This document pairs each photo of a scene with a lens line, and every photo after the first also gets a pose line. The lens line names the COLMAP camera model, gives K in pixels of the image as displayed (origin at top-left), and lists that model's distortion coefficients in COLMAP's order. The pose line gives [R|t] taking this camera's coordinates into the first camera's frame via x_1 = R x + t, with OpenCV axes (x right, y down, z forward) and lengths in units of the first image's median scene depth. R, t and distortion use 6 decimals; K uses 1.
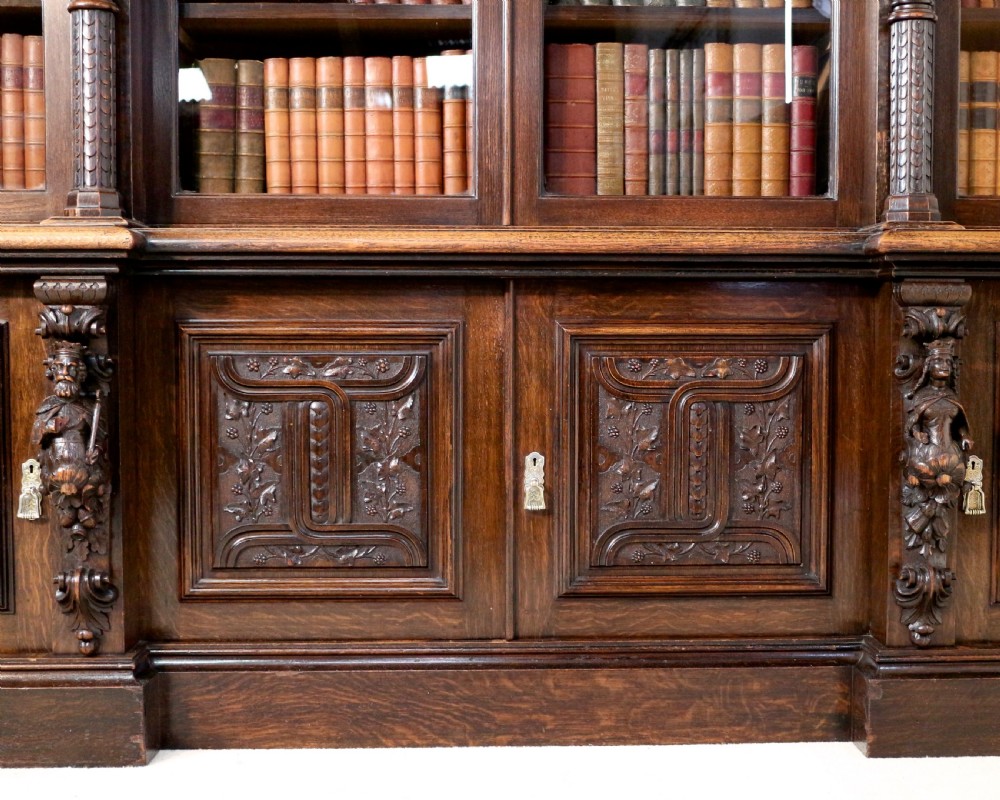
lens RADIAL K [[1369.8, 0, 554.3], [0, 1369.8, 403.2], [0, 0, 1]] dist [-0.049469, 0.000000]
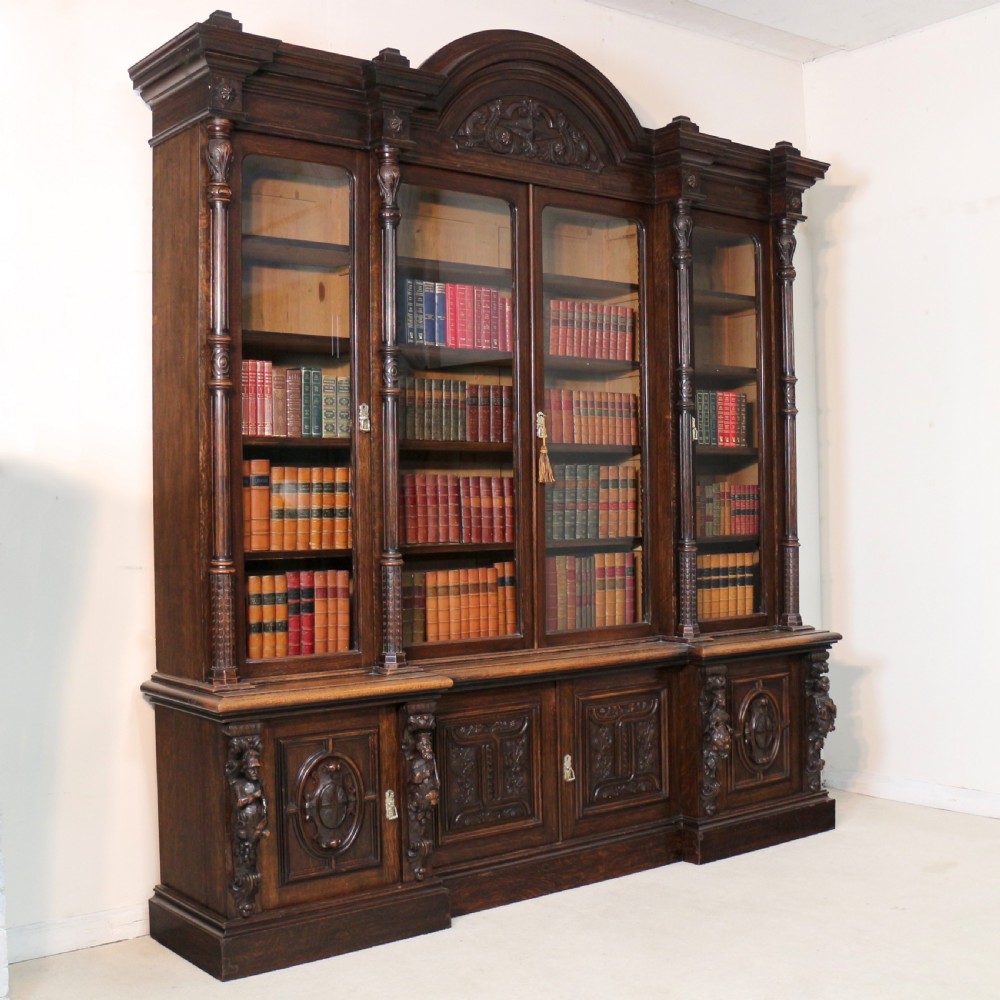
lens RADIAL K [[1387.6, 0, 639.1], [0, 1387.6, 497.9], [0, 0, 1]] dist [-0.135400, 0.000000]
pose [[0.773842, -0.010302, 0.633295, -1.324013], [0.050589, 0.997679, -0.045586, -0.268385], [-0.631356, 0.067314, 0.772566, -0.809712]]
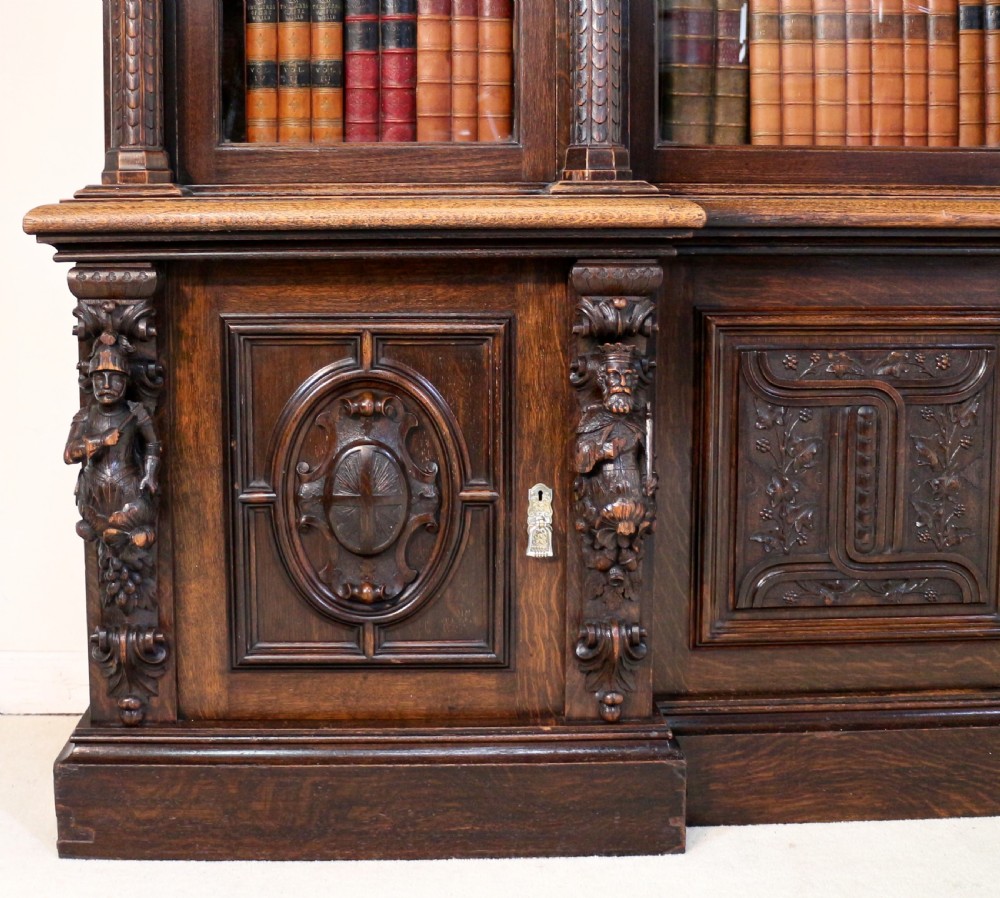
lens RADIAL K [[1509.6, 0, 407.9], [0, 1509.6, 350.3], [0, 0, 1]] dist [-0.152848, 0.000000]
pose [[0.999238, -0.004179, -0.038809, -0.407471], [0.005501, 0.999406, 0.034015, -0.065303], [0.038643, -0.034202, 0.998668, 0.102932]]
